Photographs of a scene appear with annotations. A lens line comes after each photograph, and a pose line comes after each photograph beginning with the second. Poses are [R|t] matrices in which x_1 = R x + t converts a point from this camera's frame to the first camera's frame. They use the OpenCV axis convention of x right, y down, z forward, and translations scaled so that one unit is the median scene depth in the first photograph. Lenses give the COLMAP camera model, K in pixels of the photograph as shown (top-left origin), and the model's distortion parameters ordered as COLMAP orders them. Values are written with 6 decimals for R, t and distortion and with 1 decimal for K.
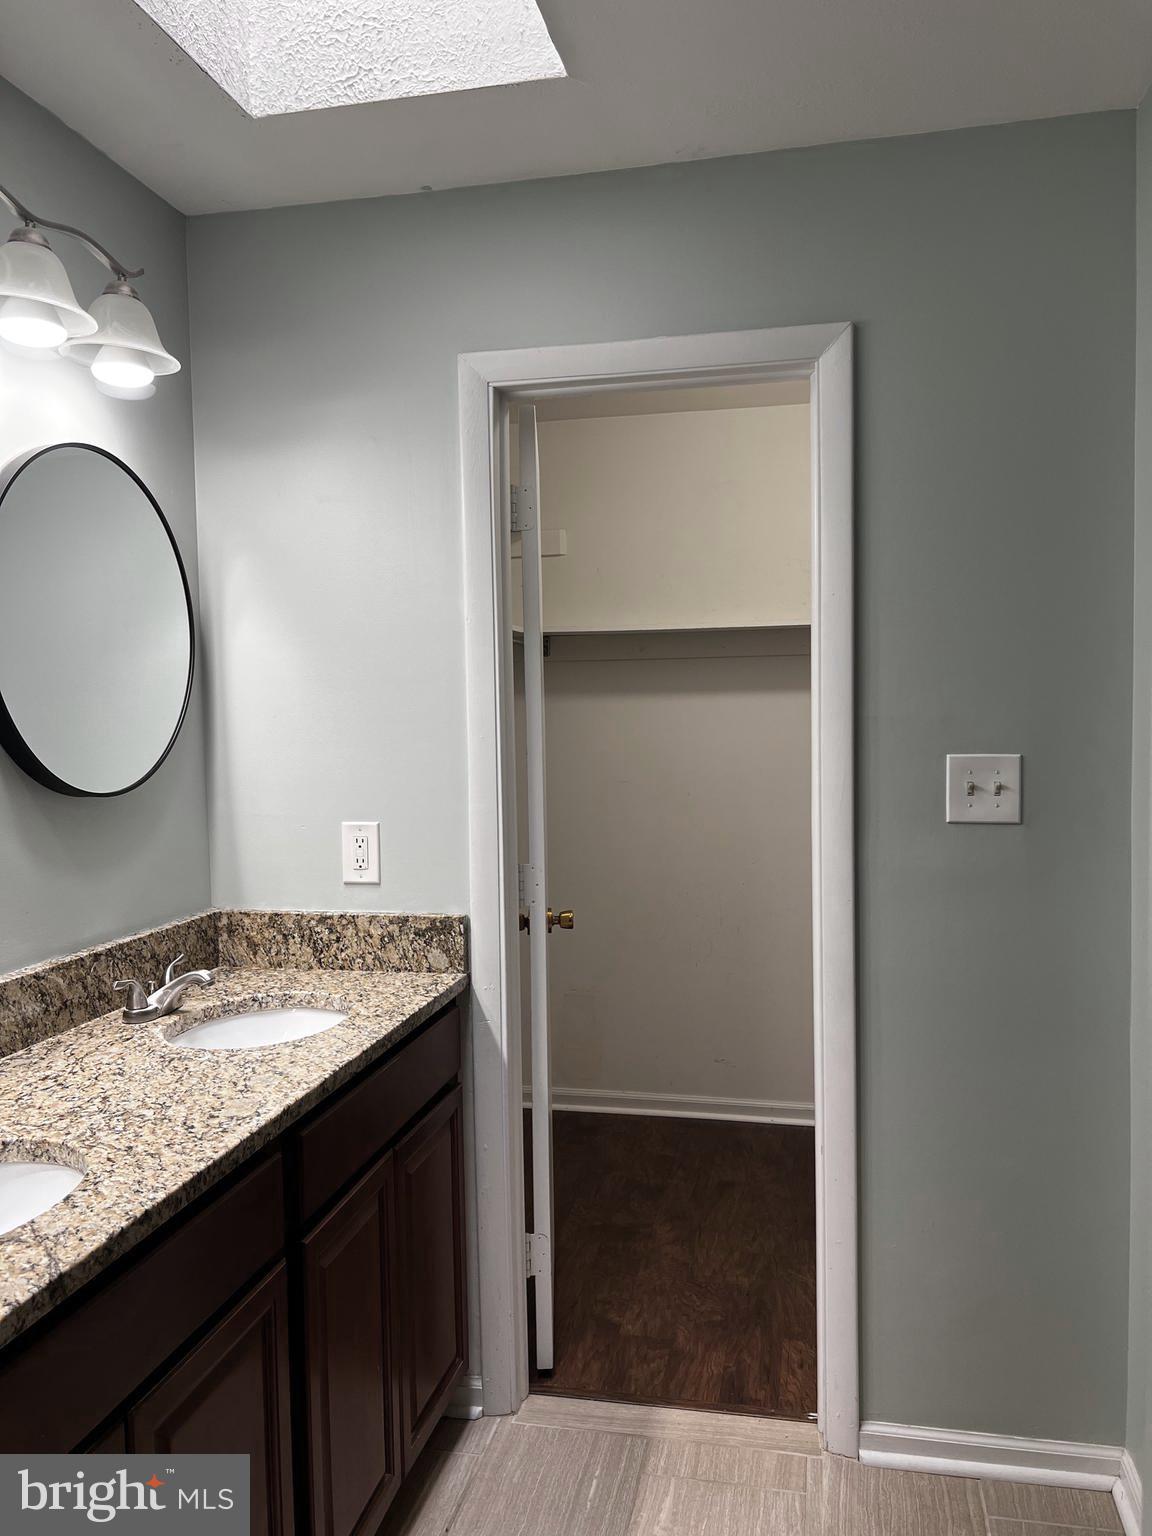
lens RADIAL K [[1153.3, 0, 576.0], [0, 1153.3, 768.0], [0, 0, 1]] dist [-0.007651, -0.005713]
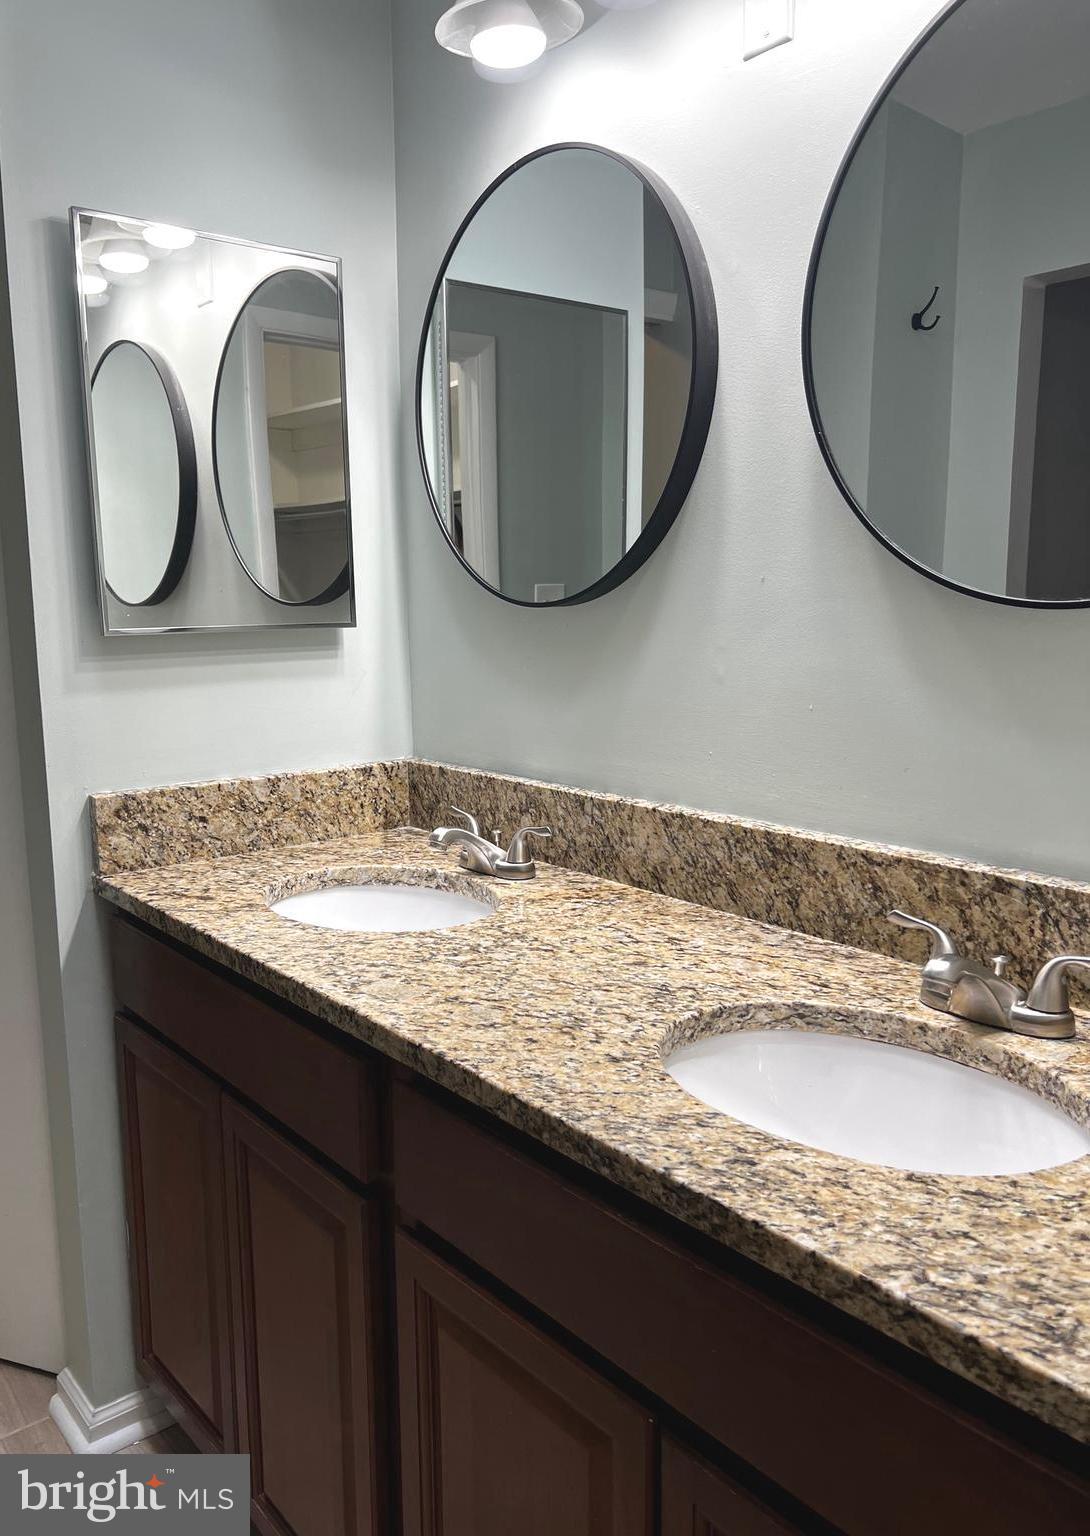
lens RADIAL K [[1173.5, 0, 545.0], [0, 1173.5, 768.0], [0, 0, 1]] dist [0.085014, -0.000899]
pose [[-0.622656, 0.140419, -0.769794, 0.214256], [-0.015535, 0.981355, 0.191575, -0.006488], [0.782342, 0.131244, -0.608865, 1.391505]]
